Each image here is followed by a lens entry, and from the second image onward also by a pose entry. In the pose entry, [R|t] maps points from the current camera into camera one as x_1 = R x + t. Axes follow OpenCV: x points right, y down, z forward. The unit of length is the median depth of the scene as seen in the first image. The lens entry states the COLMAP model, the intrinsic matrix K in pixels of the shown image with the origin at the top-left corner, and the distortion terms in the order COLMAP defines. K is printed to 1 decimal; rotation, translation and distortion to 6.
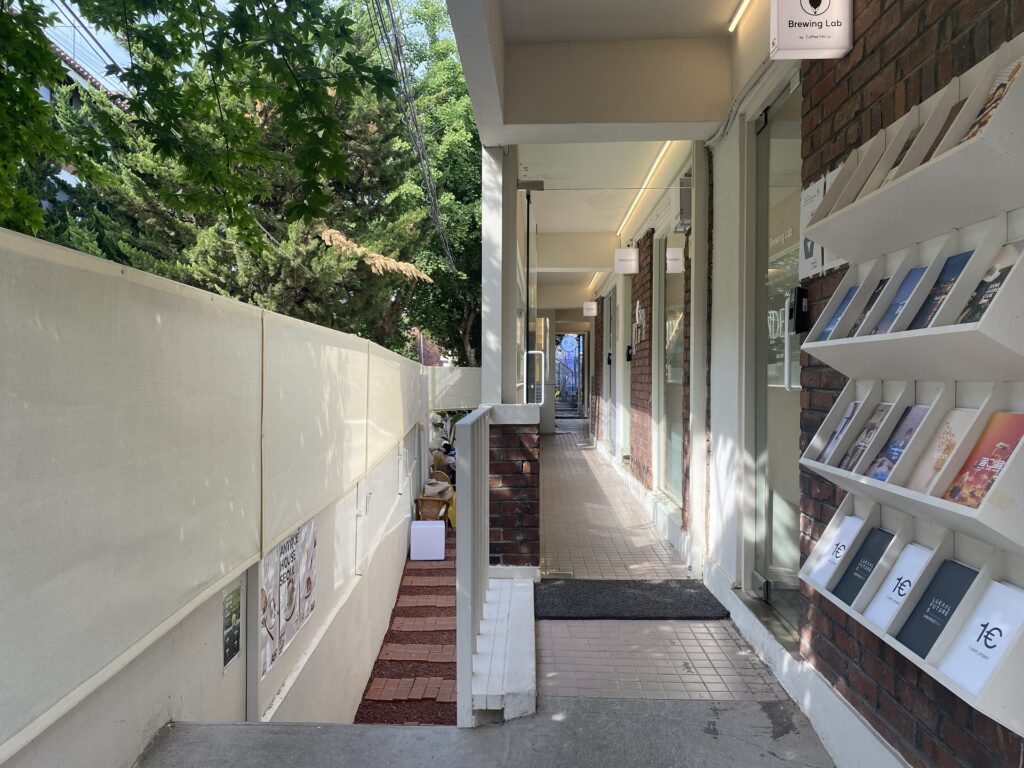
lens RADIAL K [[781.7, 0, 511.4], [0, 781.7, 383.5], [0, 0, 1]] dist [0.000911, -0.000476]
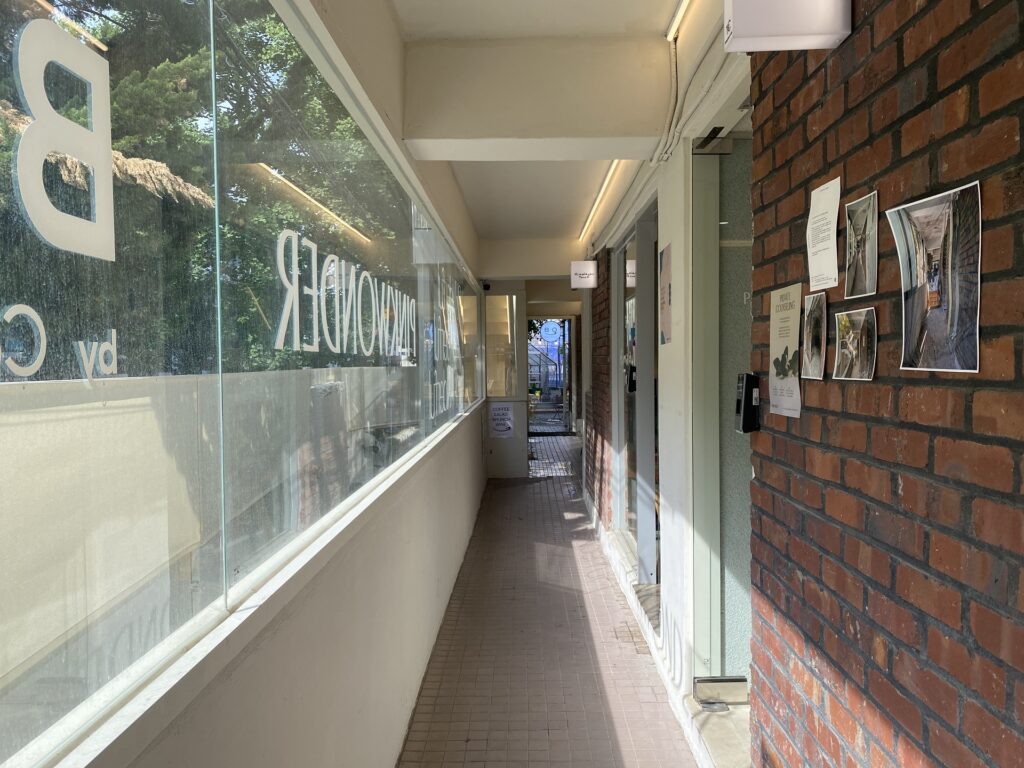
lens RADIAL K [[781.7, 0, 512.9], [0, 781.7, 385.5], [0, 0, 1]] dist [0.000911, -0.000476]
pose [[0.999680, -0.015152, 0.020277, 0.035673], [0.014655, 0.999594, 0.024439, -0.029208], [-0.020639, -0.024134, 0.999496, 0.409273]]
